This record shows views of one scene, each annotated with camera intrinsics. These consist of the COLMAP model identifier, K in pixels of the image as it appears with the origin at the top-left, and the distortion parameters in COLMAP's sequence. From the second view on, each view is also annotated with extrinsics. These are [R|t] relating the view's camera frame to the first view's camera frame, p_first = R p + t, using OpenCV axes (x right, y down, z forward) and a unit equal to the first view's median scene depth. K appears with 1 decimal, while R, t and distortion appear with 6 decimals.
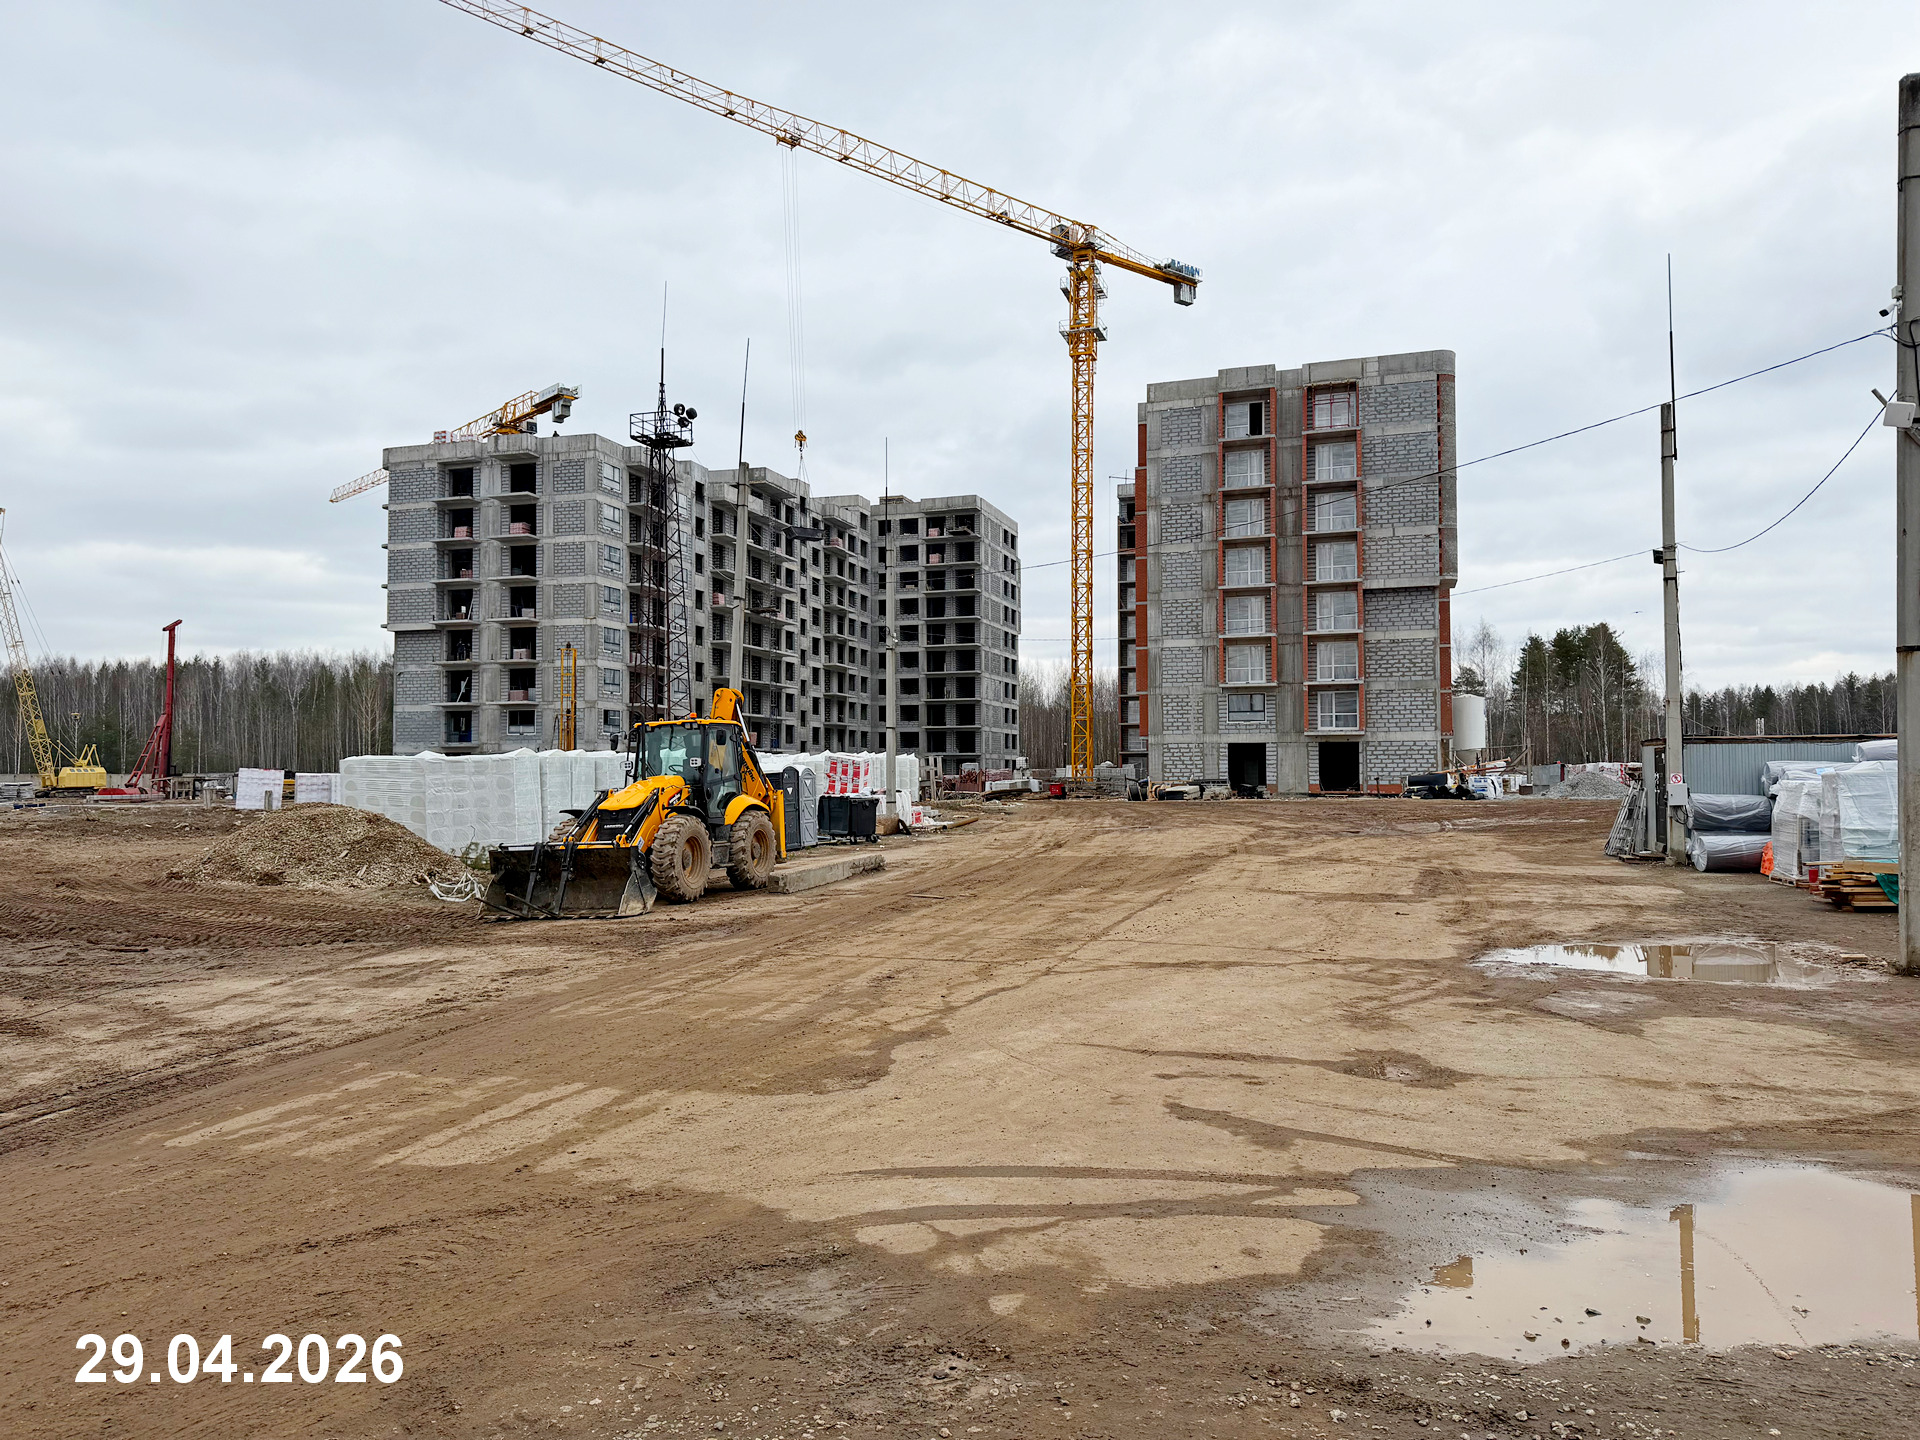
lens RADIAL K [[1345.8, 0, 965.1], [0, 1345.8, 721.1], [0, 0, 1]] dist [0.216403, -0.407410]
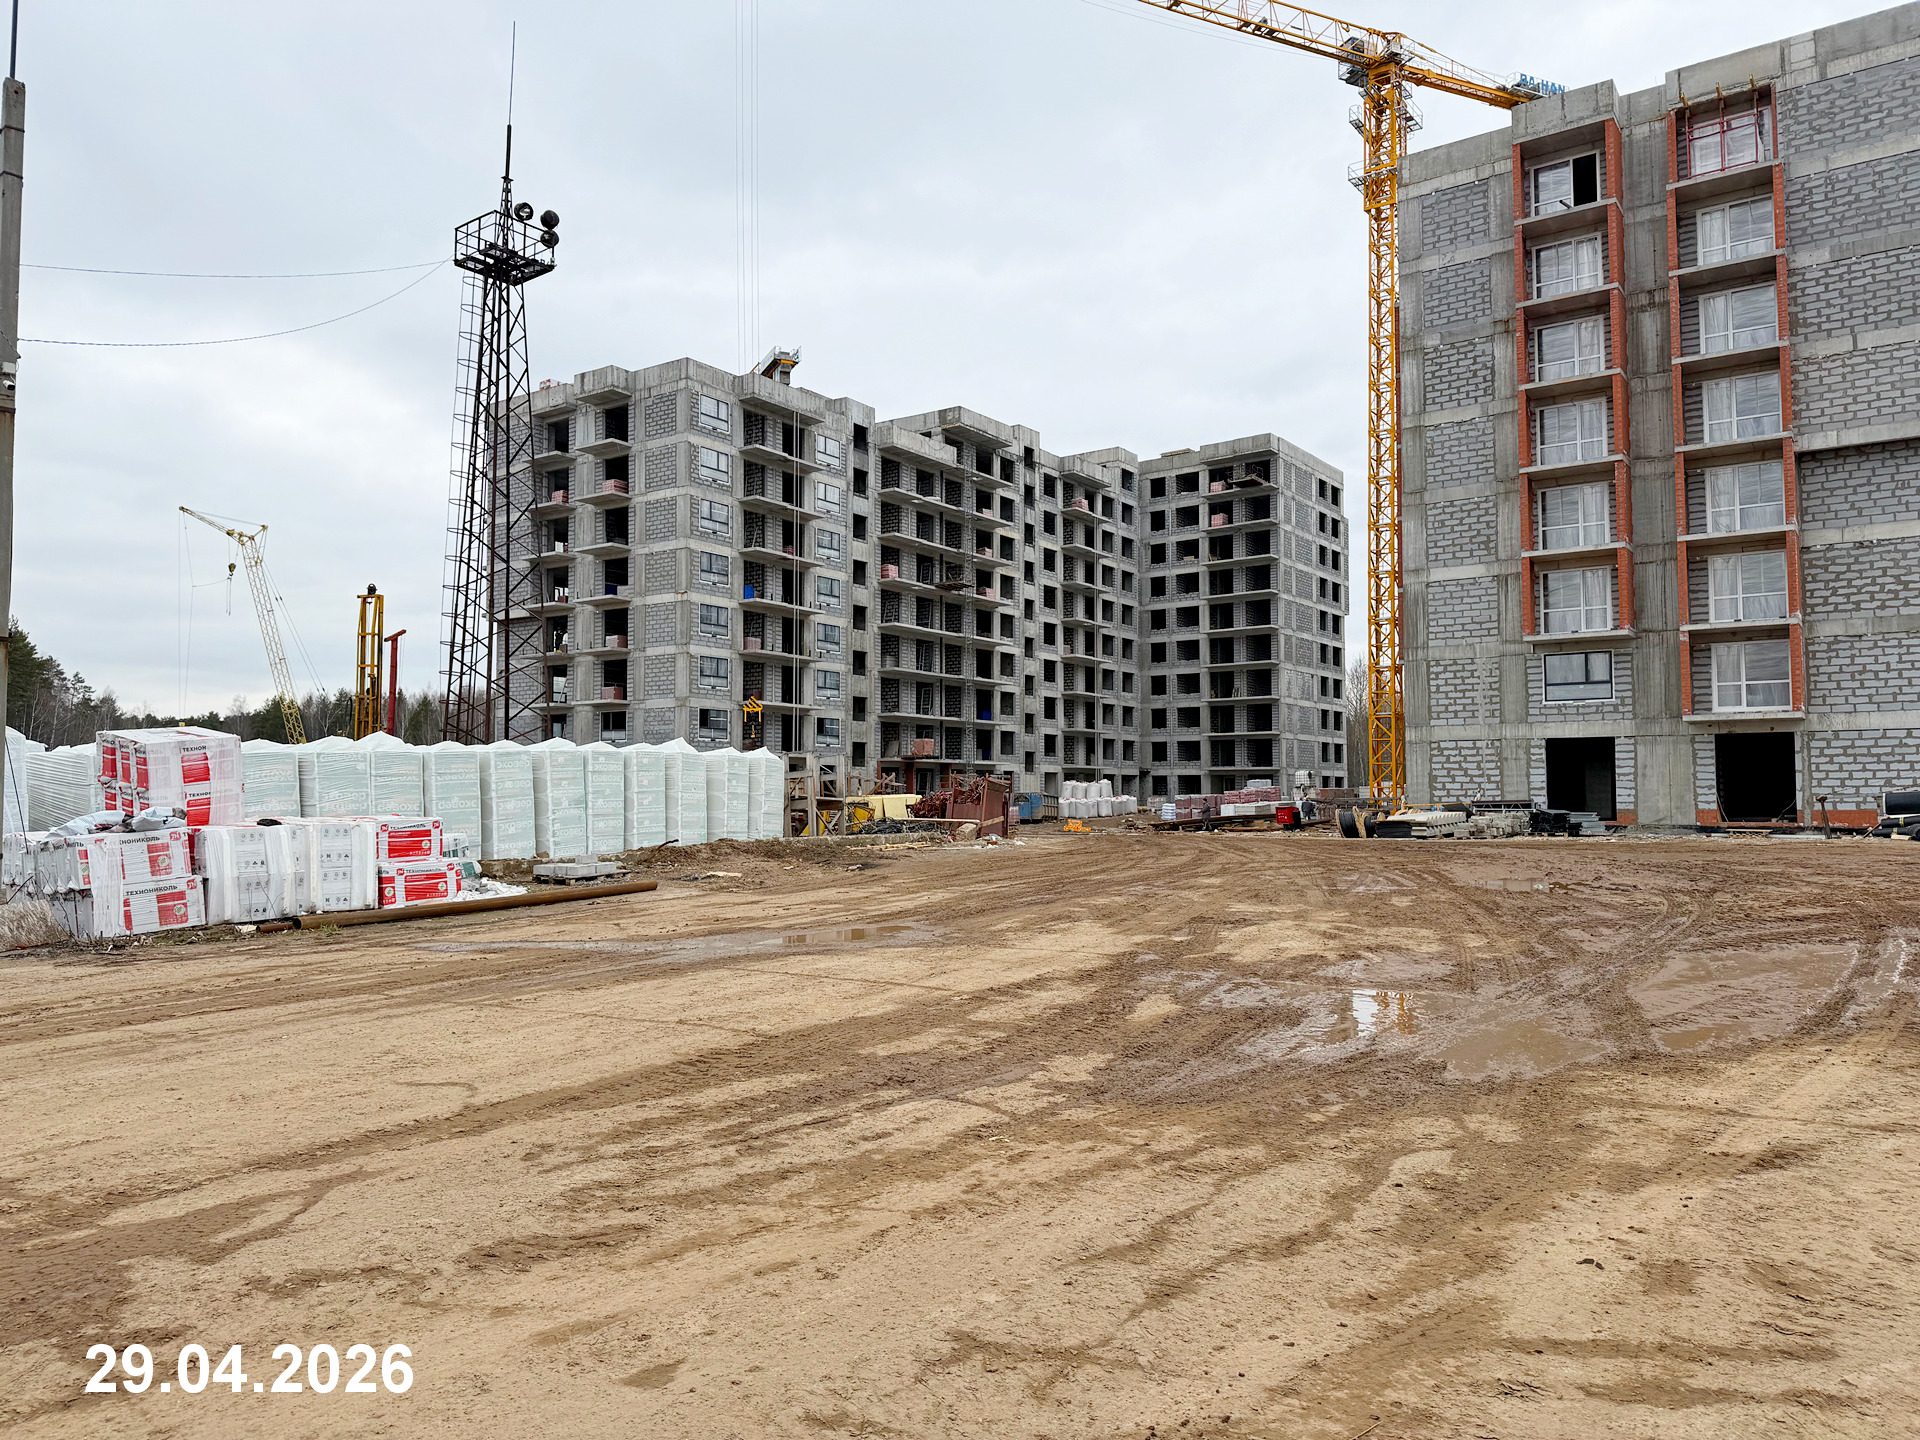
lens RADIAL K [[1334.2, 0, 968.4], [0, 1334.2, 731.2], [0, 0, 1]] dist [0.009507, -0.011541]
pose [[0.950028, -0.013941, -0.311854, 0.129737], [0.010847, 0.999873, -0.011654, 0.016065], [0.311977, 0.007689, 0.950058, 0.357037]]
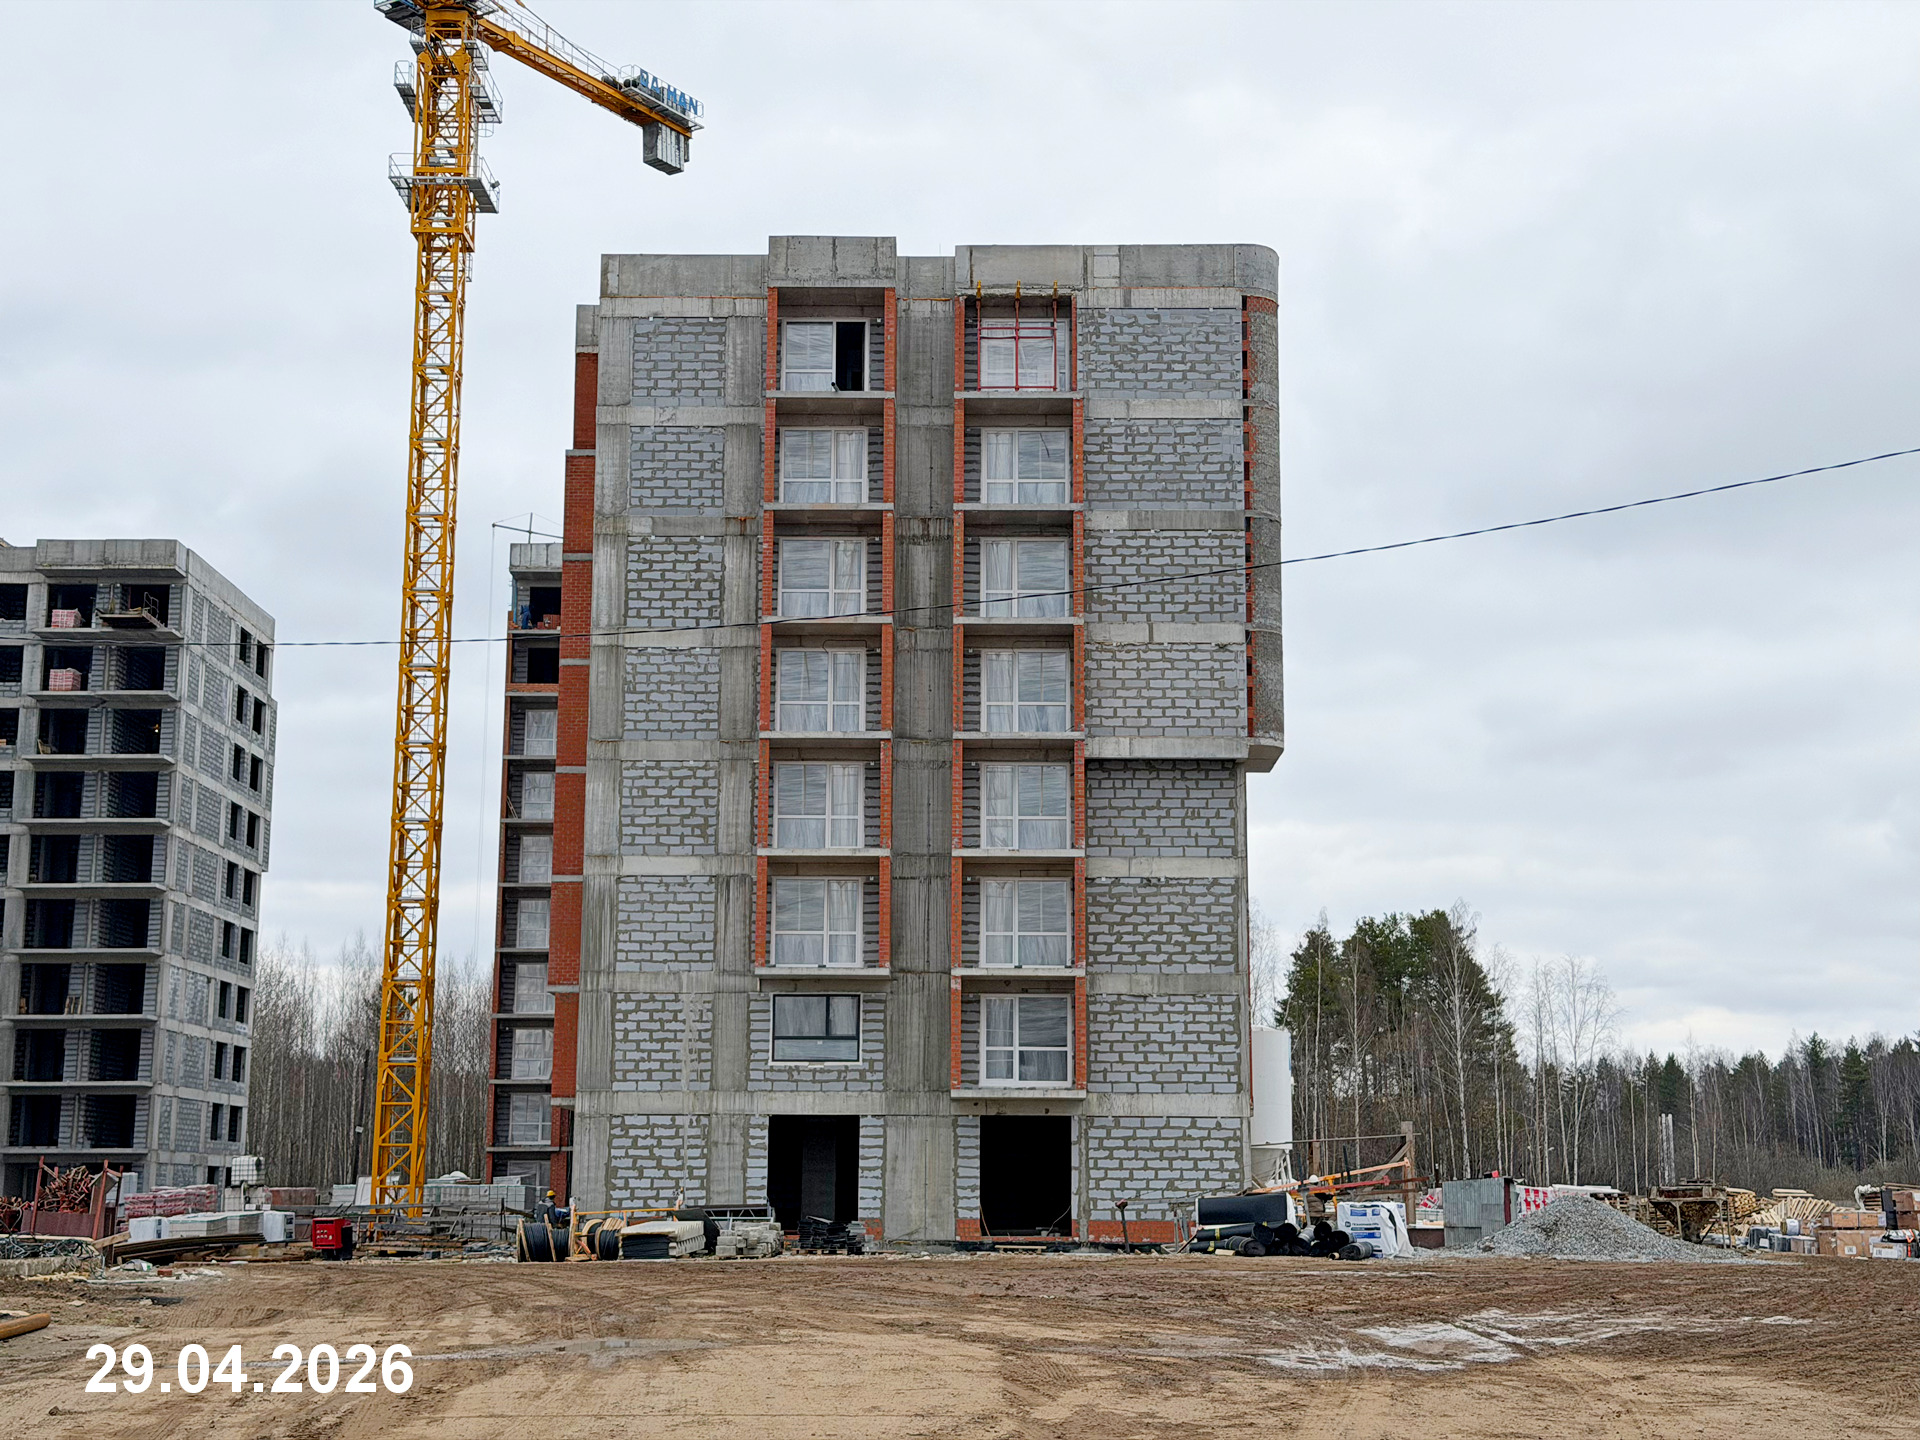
lens RADIAL K [[2668.1, 0, 960.0], [0, 2668.1, 720.0], [0, 0, 1]] dist [0.150839, -0.069949]
pose [[0.957762, 0.060929, 0.281032, 0.014280], [-0.020809, 0.989418, -0.143592, 0.012410], [-0.286807, 0.131679, 0.948895, 0.192143]]
